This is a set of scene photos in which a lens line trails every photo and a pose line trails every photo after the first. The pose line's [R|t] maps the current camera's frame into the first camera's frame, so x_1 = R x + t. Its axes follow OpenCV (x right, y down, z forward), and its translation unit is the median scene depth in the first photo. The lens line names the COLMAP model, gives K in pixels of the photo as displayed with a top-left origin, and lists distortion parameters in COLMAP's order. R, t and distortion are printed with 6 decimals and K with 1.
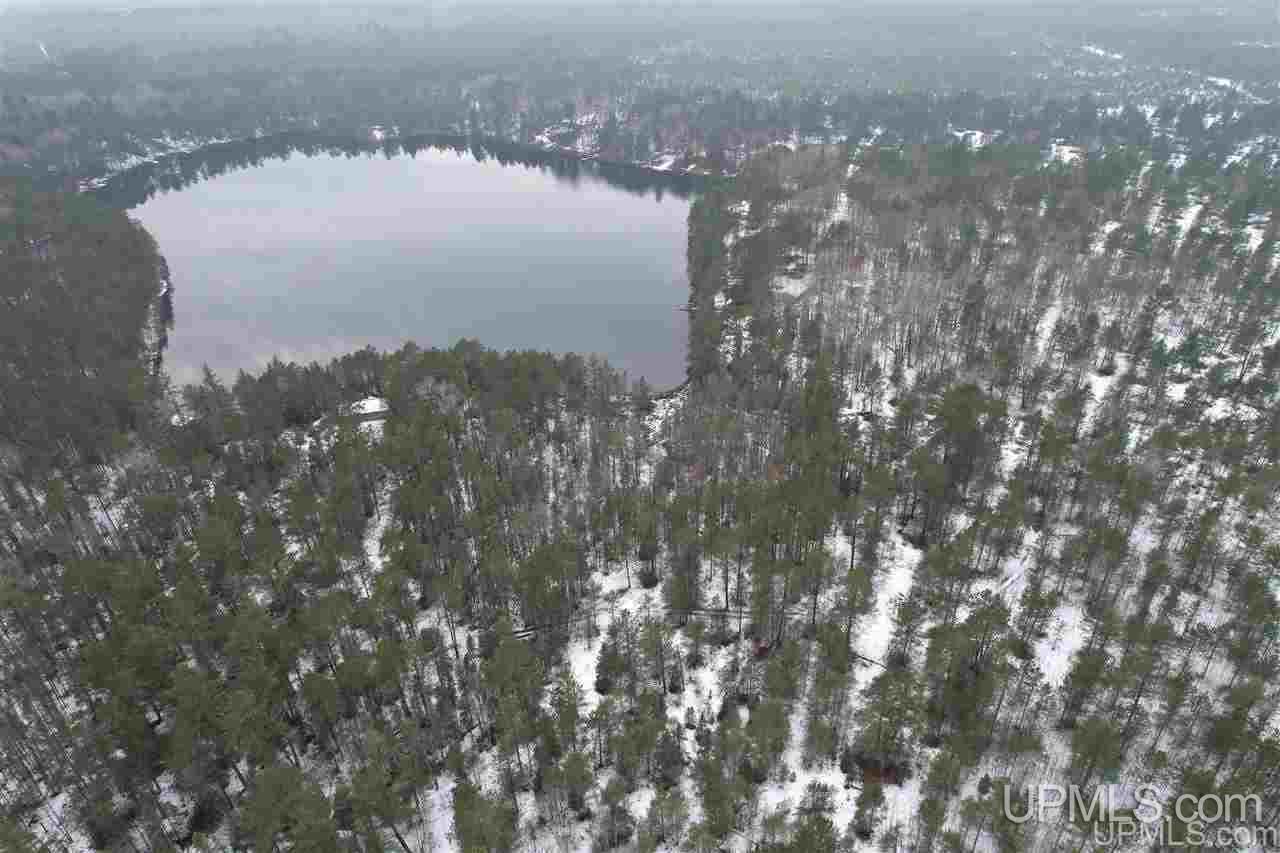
lens RADIAL K [[829.2, 0, 639.1], [0, 829.2, 427.5], [0, 0, 1]] dist [-0.060519, 0.046018]
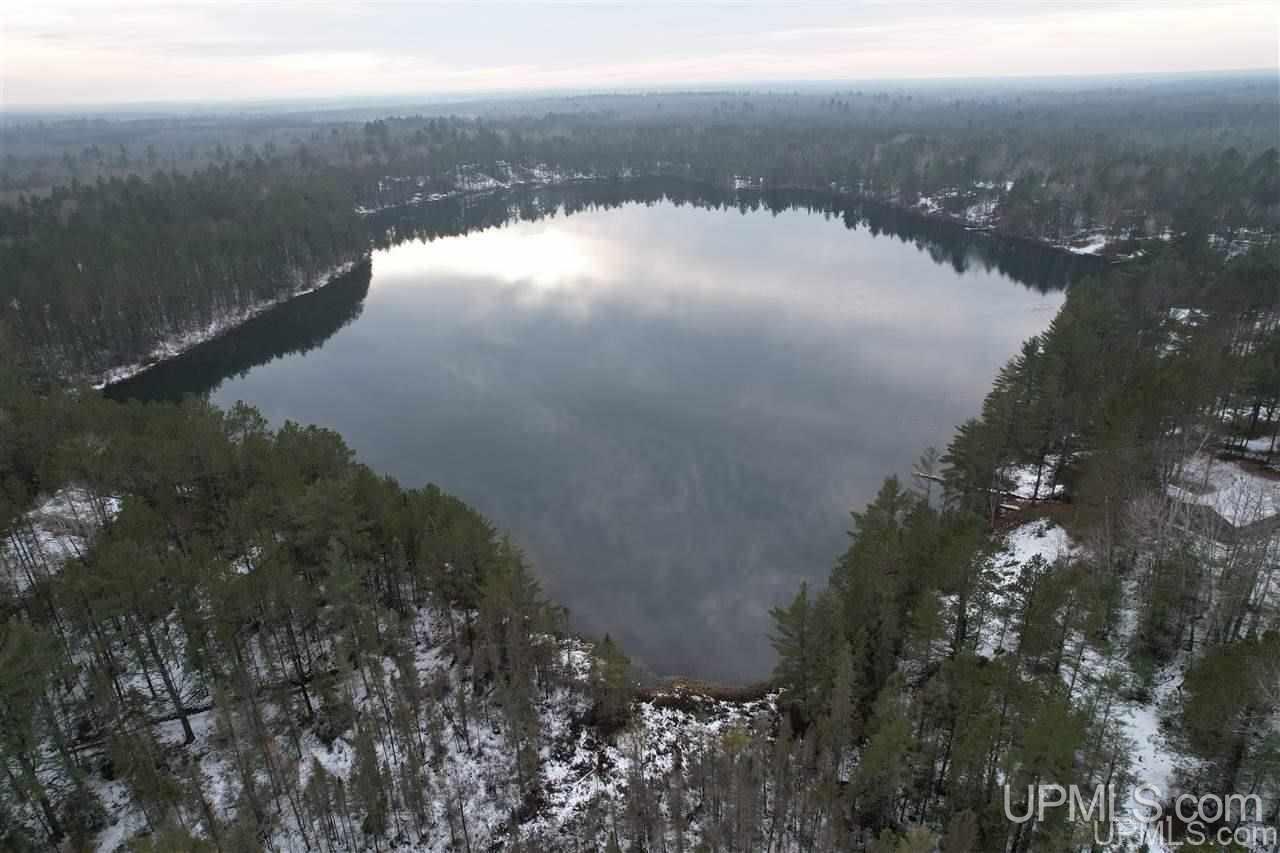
lens RADIAL K [[829.2, 0, 642.2], [0, 829.2, 424.7], [0, 0, 1]] dist [-0.060519, 0.046018]
pose [[0.840453, 0.218578, -0.495845, 0.070683], [-0.279092, 0.958944, -0.050337, -0.055902], [0.464485, 0.180693, 0.866951, 0.286813]]
